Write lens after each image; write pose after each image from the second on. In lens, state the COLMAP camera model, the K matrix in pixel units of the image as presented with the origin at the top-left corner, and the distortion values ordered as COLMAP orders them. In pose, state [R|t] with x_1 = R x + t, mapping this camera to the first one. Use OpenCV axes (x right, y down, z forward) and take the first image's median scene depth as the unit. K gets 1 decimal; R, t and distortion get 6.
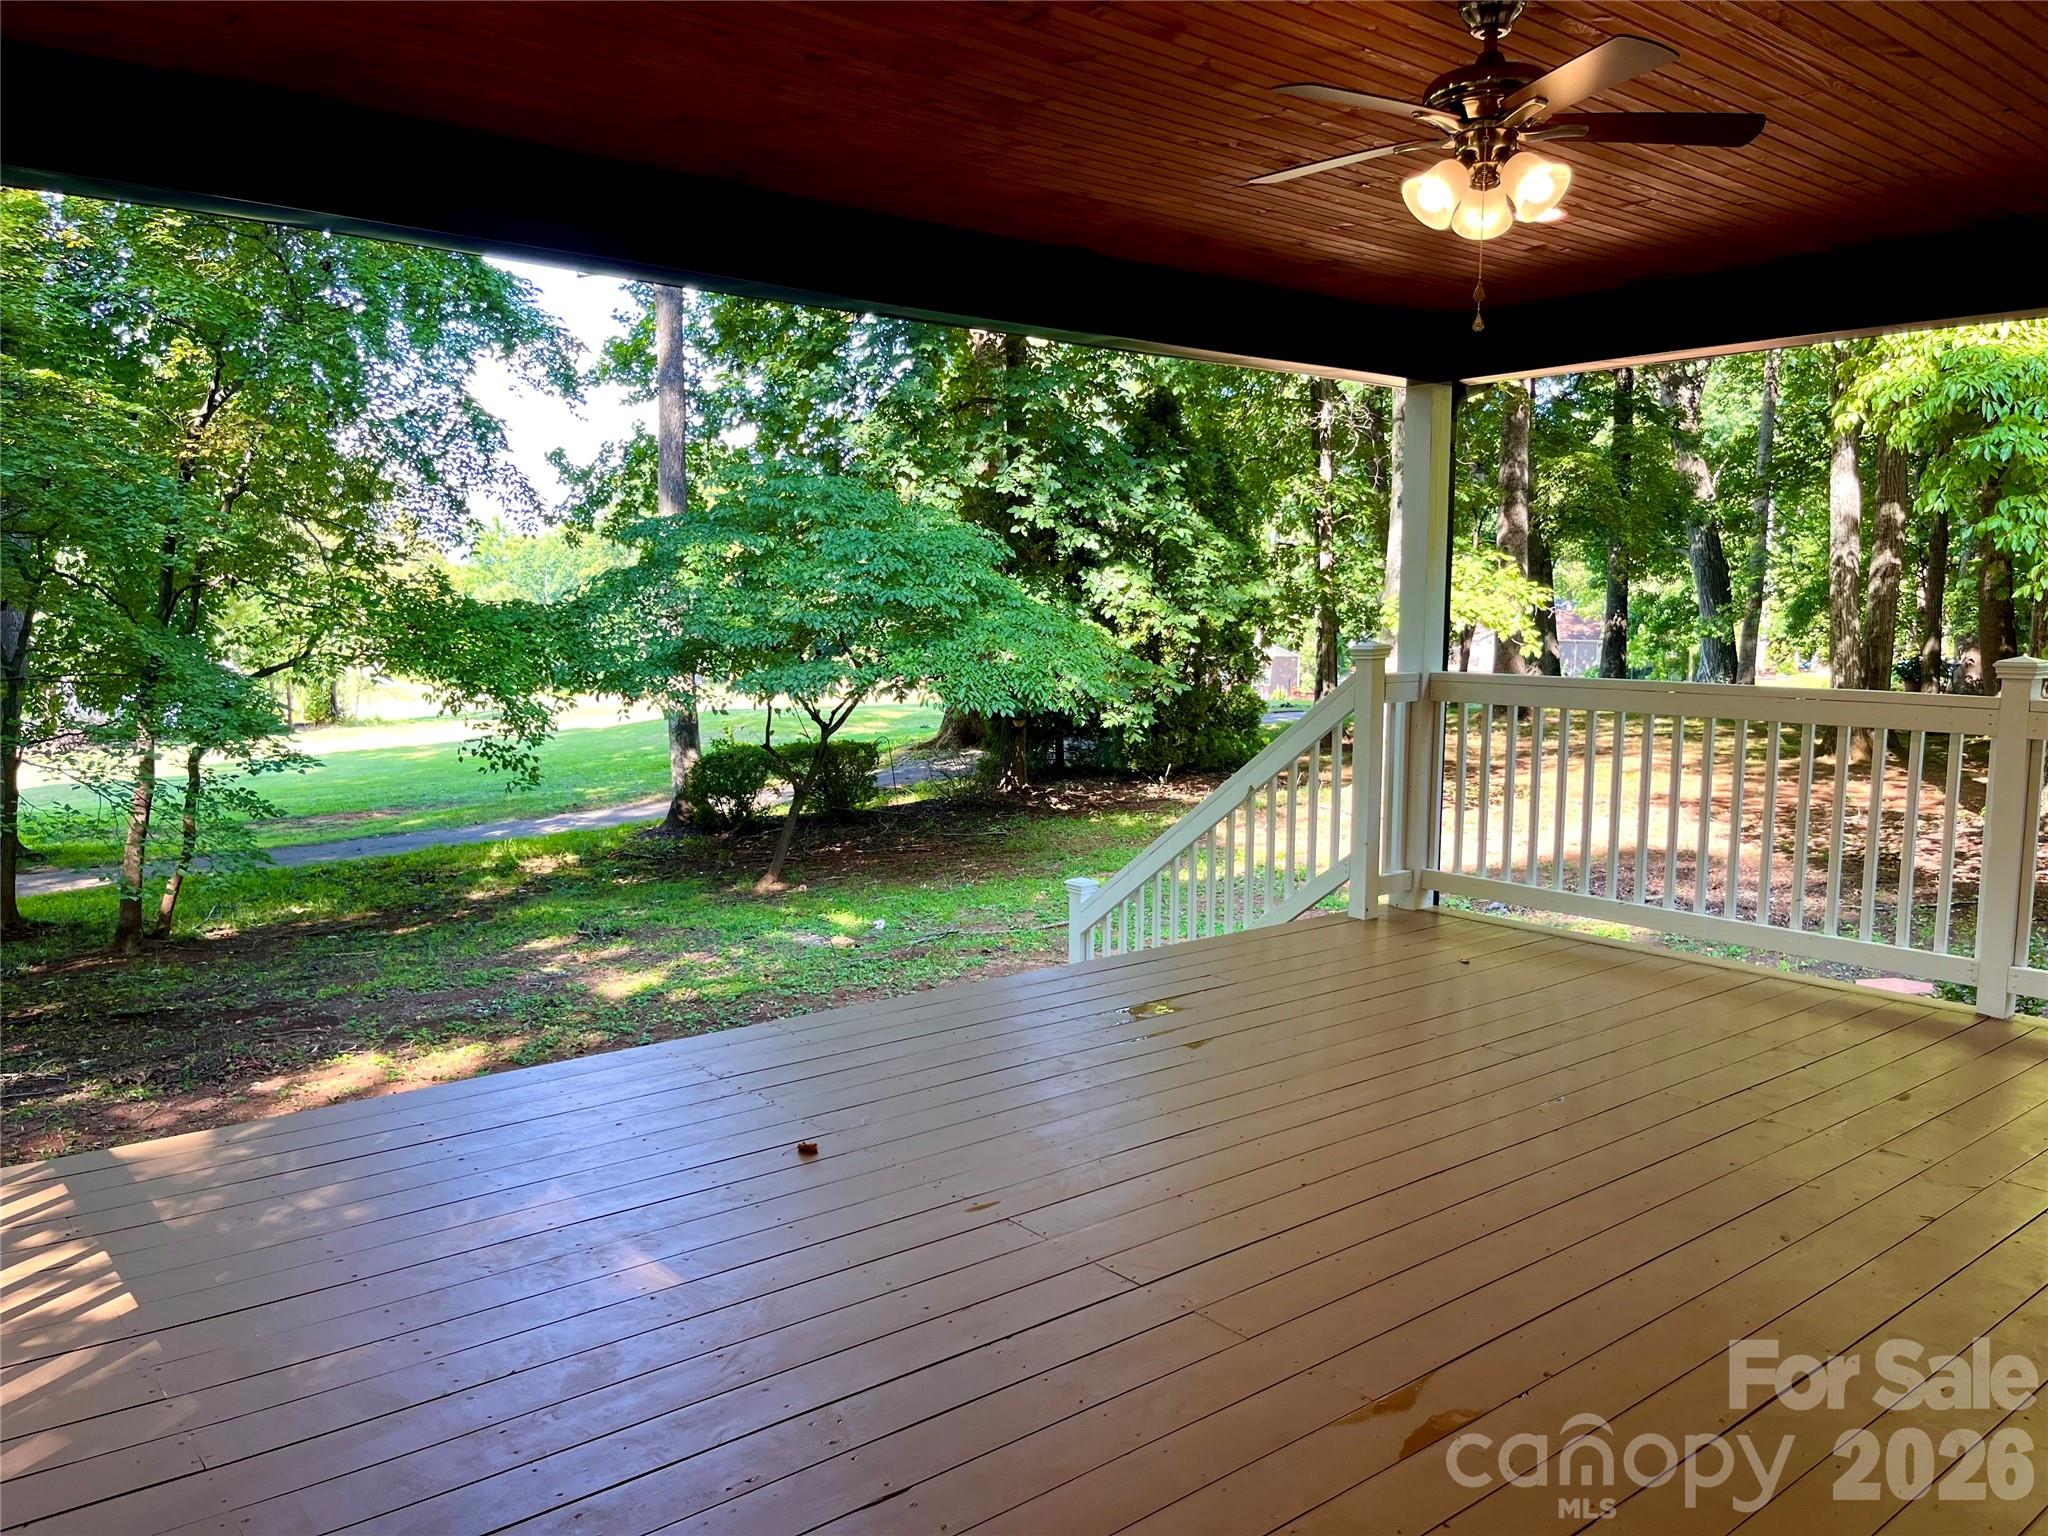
lens RADIAL K [[1549.8, 0, 1024.0], [0, 1549.8, 768.0], [0, 0, 1]] dist [0.057720, -0.089877]
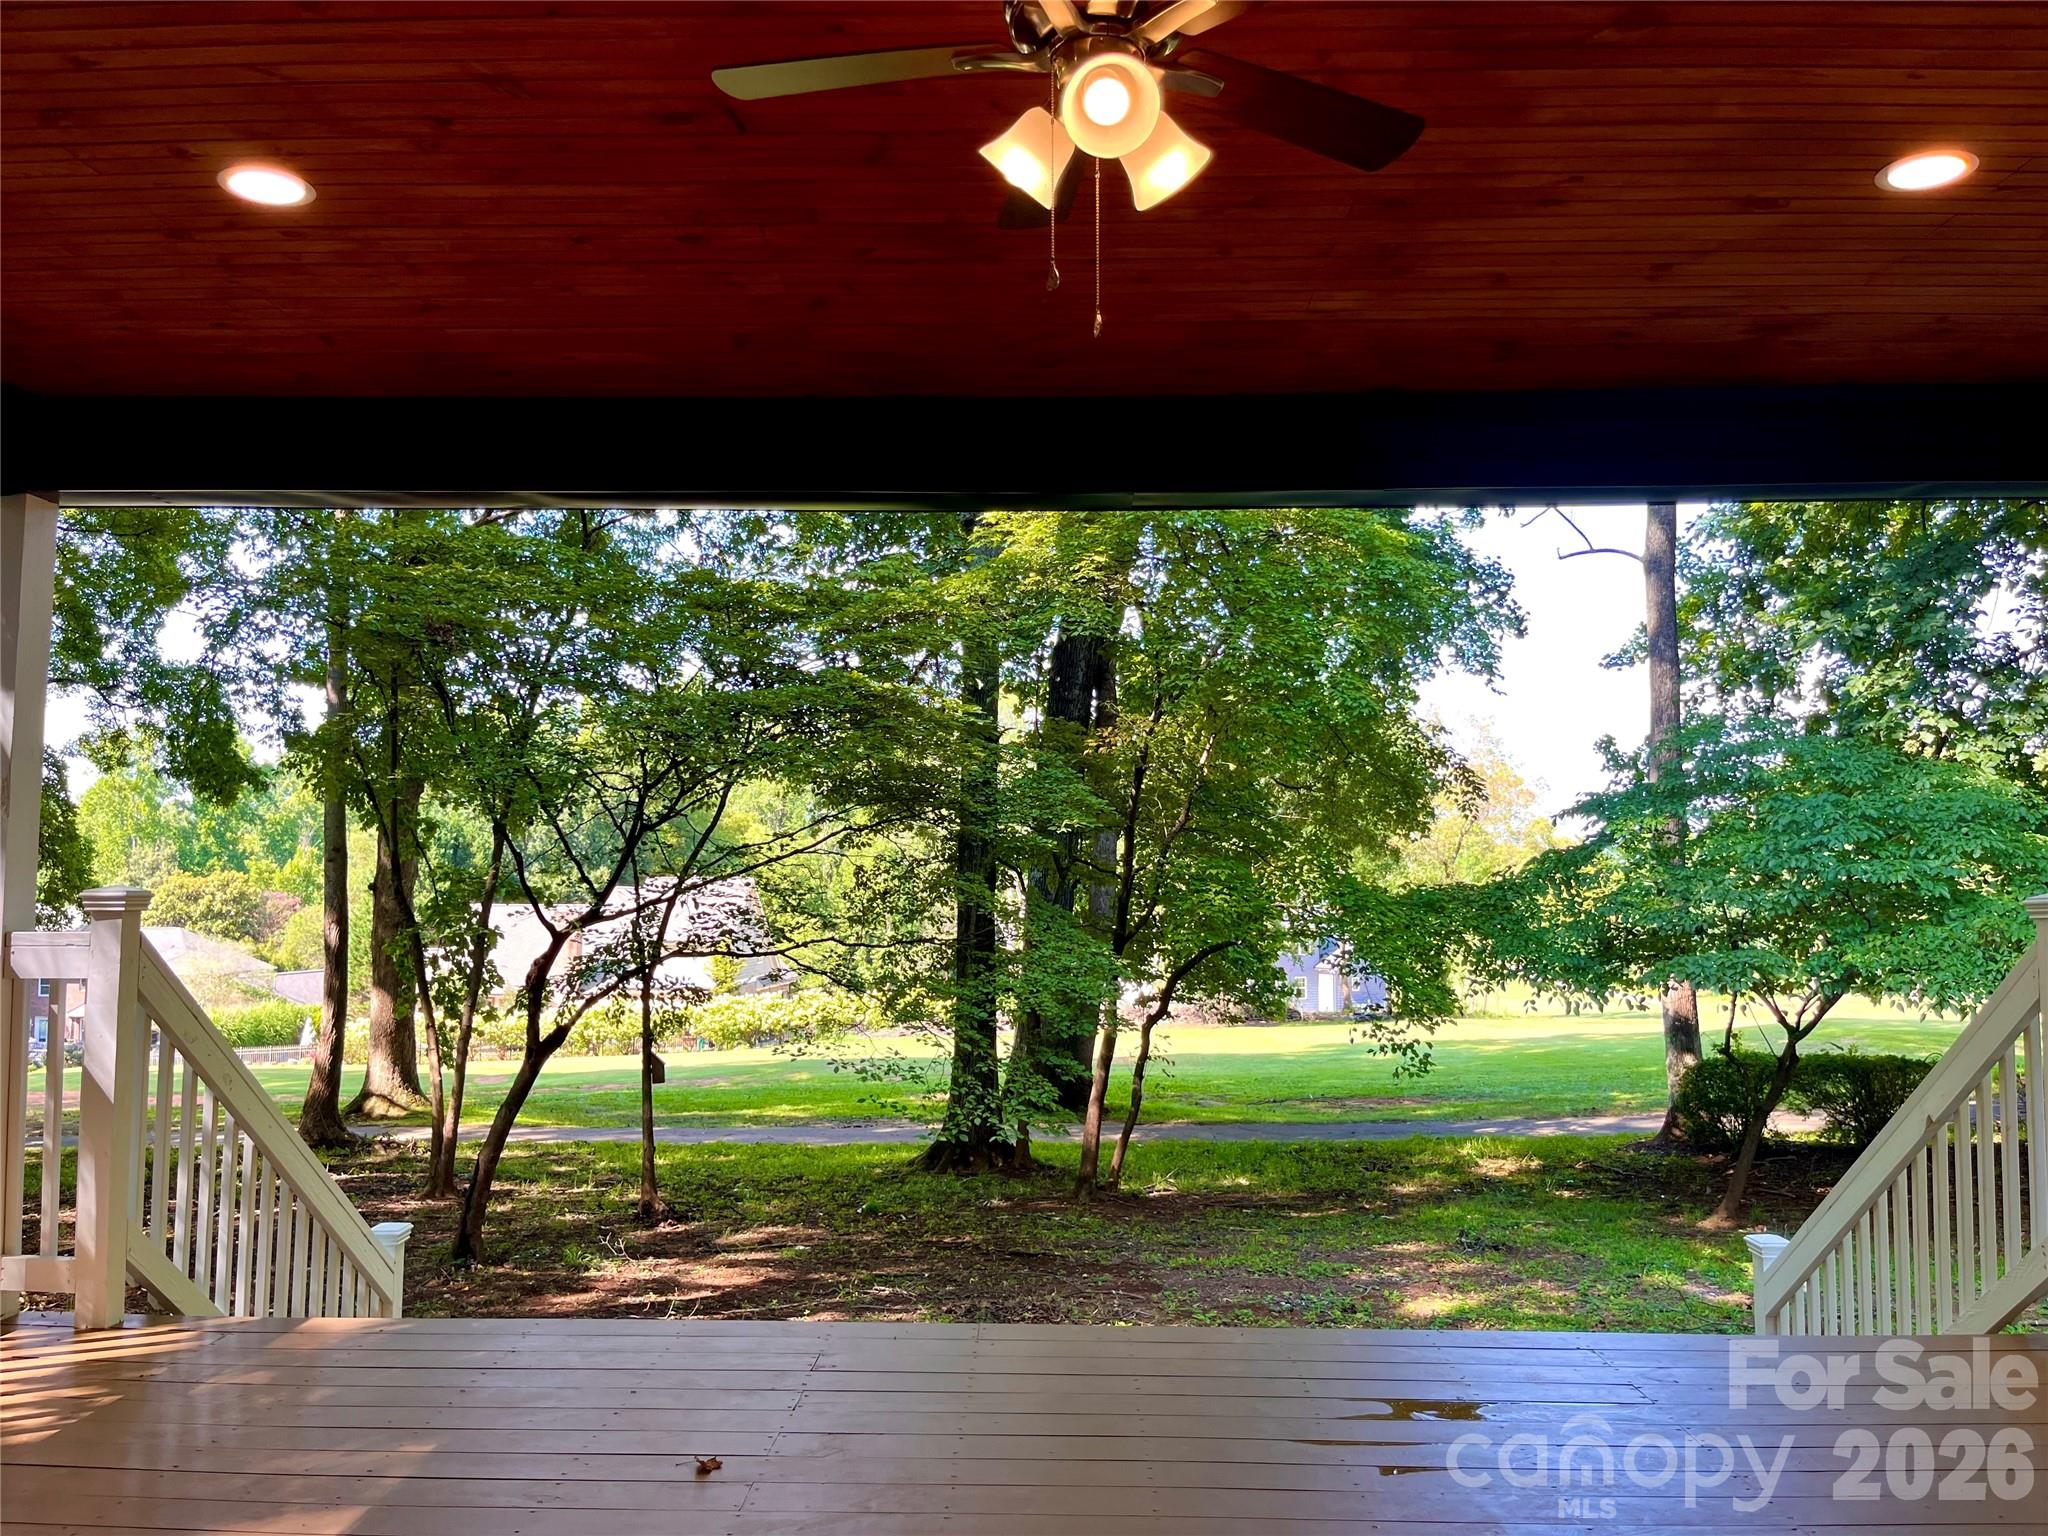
lens RADIAL K [[1549.8, 0, 1024.0], [0, 1549.8, 768.0], [0, 0, 1]] dist [0.057720, -0.089877]
pose [[0.757381, -0.055525, -0.650608, 0.125120], [-0.070376, 0.983633, -0.165872, 0.002777], [0.649169, 0.171416, 0.741078, 0.104769]]
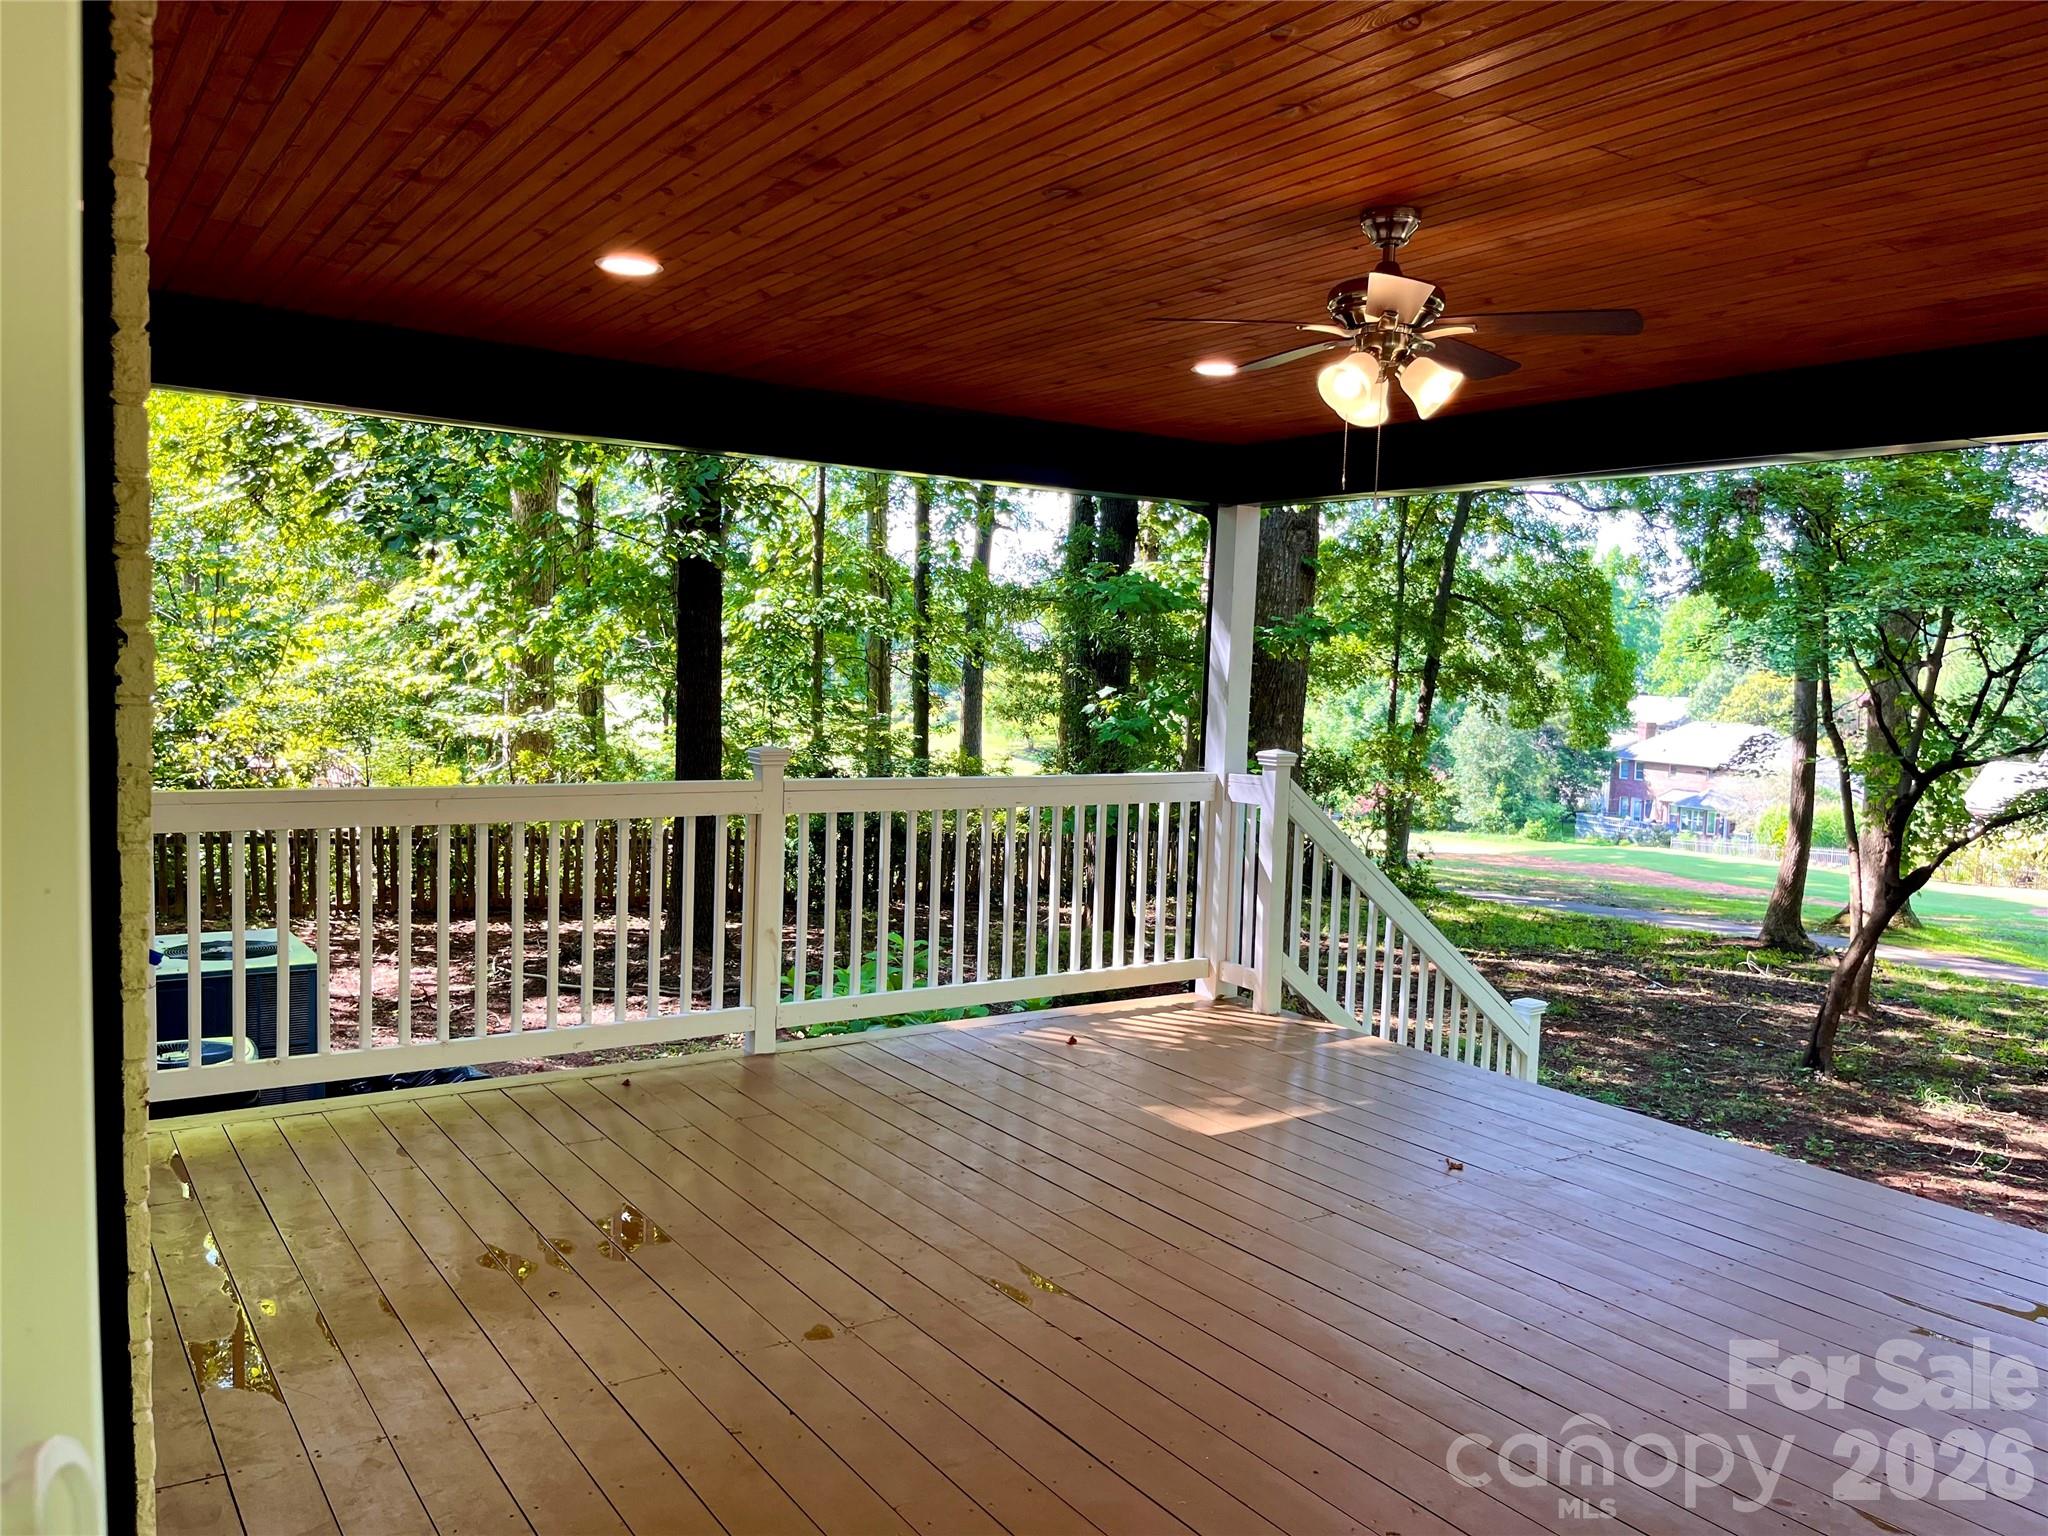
lens RADIAL K [[1549.8, 0, 1024.0], [0, 1549.8, 768.0], [0, 0, 1]] dist [0.057720, -0.089877]
pose [[-0.085041, 0.059902, -0.994575, 0.263225], [-0.144840, 0.986845, 0.071821, -0.025915], [0.985794, 0.150163, -0.075246, 0.168738]]
